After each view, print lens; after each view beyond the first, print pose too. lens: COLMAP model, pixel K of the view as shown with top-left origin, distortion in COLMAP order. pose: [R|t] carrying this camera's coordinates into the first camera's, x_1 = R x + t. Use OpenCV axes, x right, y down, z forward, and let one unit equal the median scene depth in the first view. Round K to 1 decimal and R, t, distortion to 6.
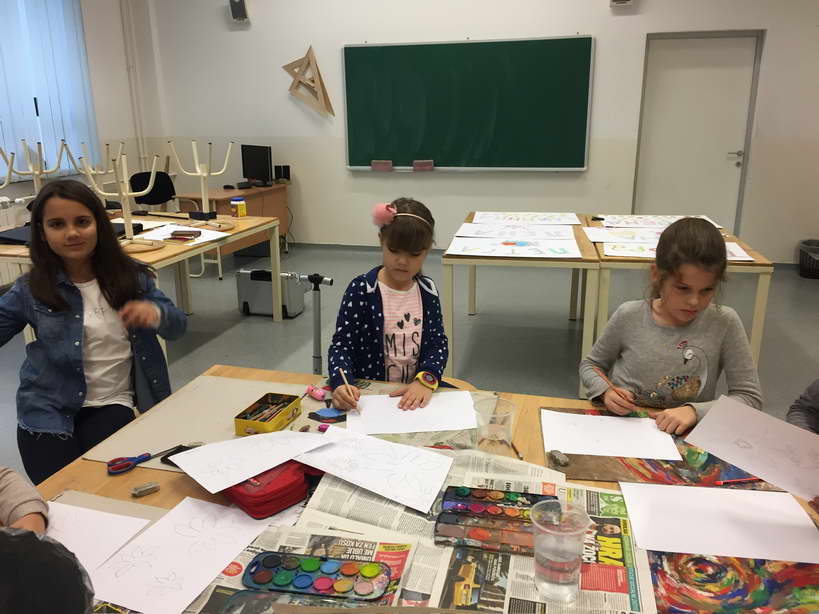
lens RADIAL K [[692.0, 0, 413.1], [0, 692.0, 309.8], [0, 0, 1]] dist [0.075660, -0.104401]
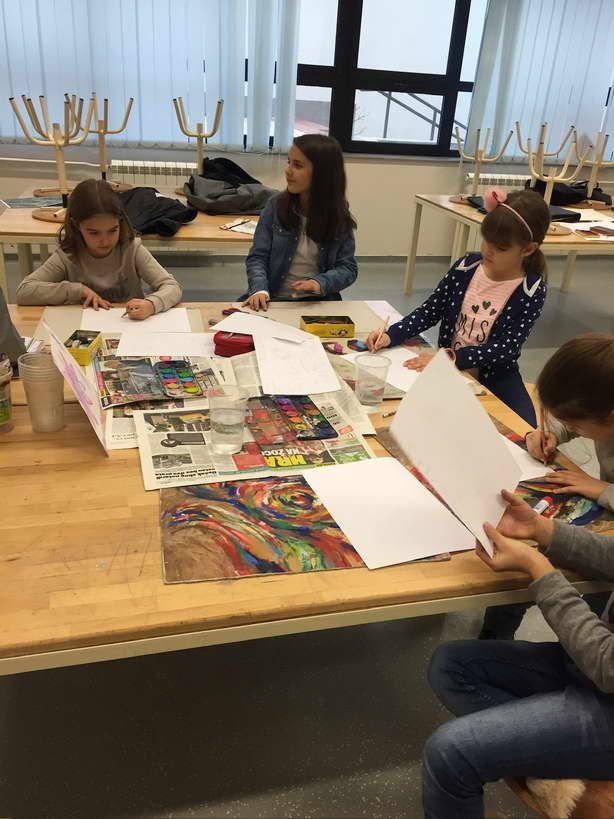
lens RADIAL K [[692.0, 0, 306.4], [0, 692.0, 409.7], [0, 0, 1]] dist [0.075660, -0.104401]
pose [[0.479165, 0.407322, -0.777489, 0.799089], [-0.306210, 0.907723, 0.286834, -0.069411], [0.822579, 0.100634, 0.559675, 0.211449]]
